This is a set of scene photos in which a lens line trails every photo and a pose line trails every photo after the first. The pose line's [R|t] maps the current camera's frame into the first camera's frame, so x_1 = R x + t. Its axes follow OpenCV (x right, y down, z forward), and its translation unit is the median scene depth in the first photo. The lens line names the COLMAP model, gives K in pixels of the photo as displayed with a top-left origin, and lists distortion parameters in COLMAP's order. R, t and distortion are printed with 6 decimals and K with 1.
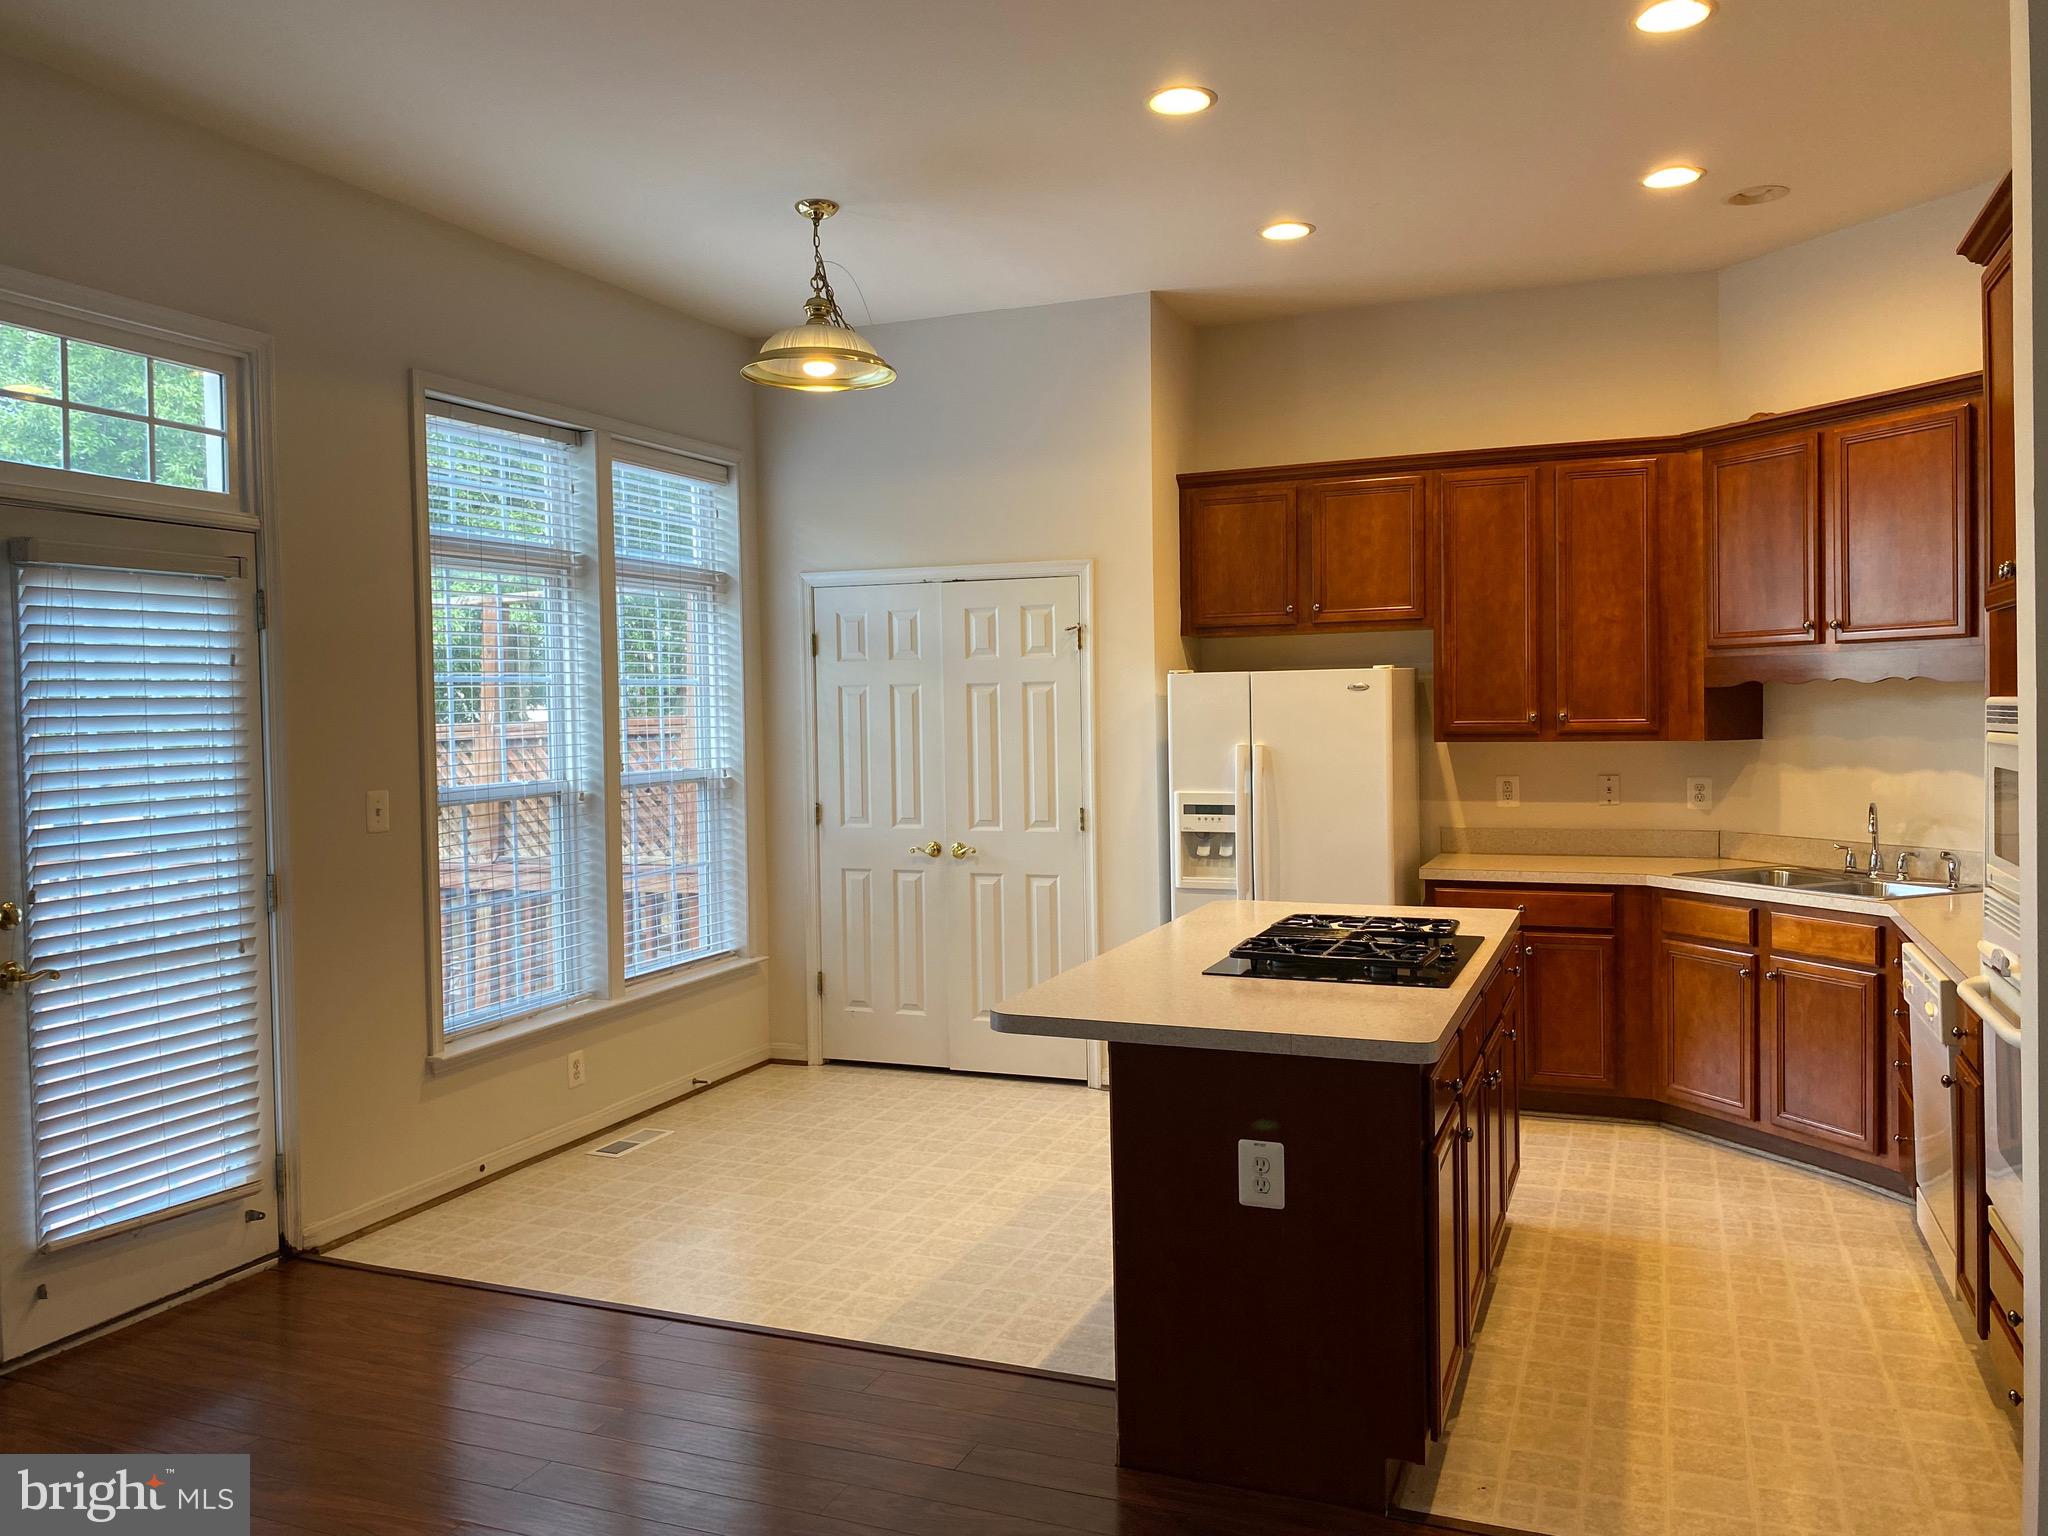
lens RADIAL K [[1548.1, 0, 1032.1], [0, 1548.1, 750.2], [0, 0, 1]] dist [0.054028, -0.086171]
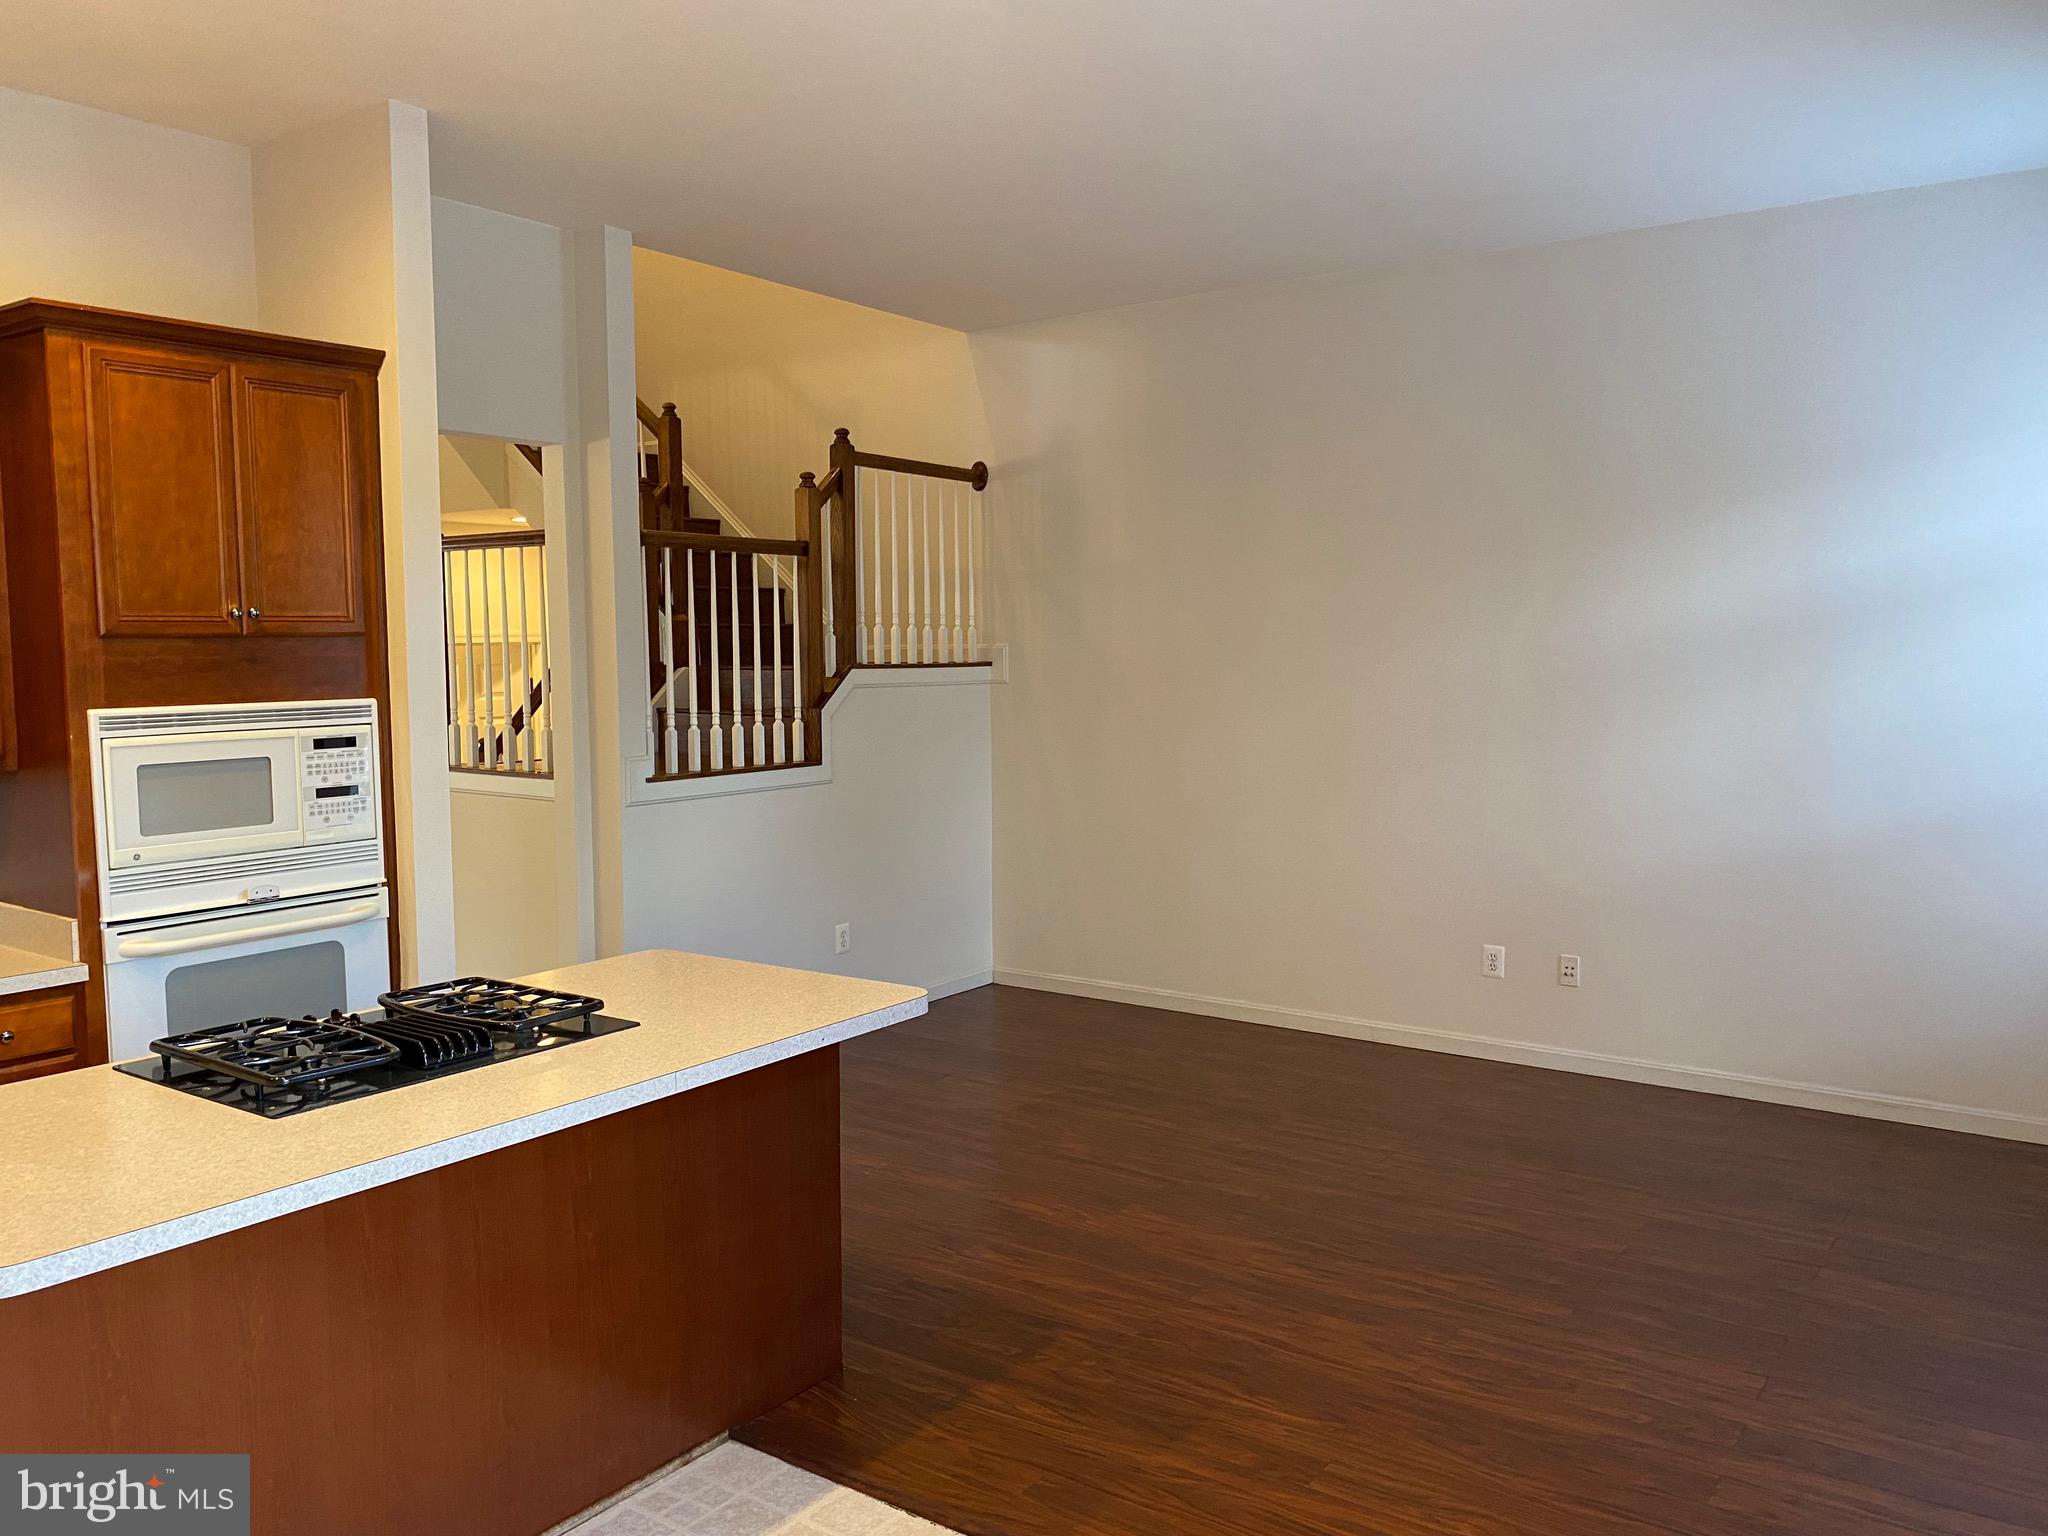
lens RADIAL K [[1548.1, 0, 1016.7], [0, 1548.1, 776.7], [0, 0, 1]] dist [0.054028, -0.086171]
pose [[-0.971467, 0.004332, 0.237134, -0.186650], [0.030839, 0.993652, 0.108185, -0.050376], [-0.235160, 0.112411, -0.965434, 1.106413]]
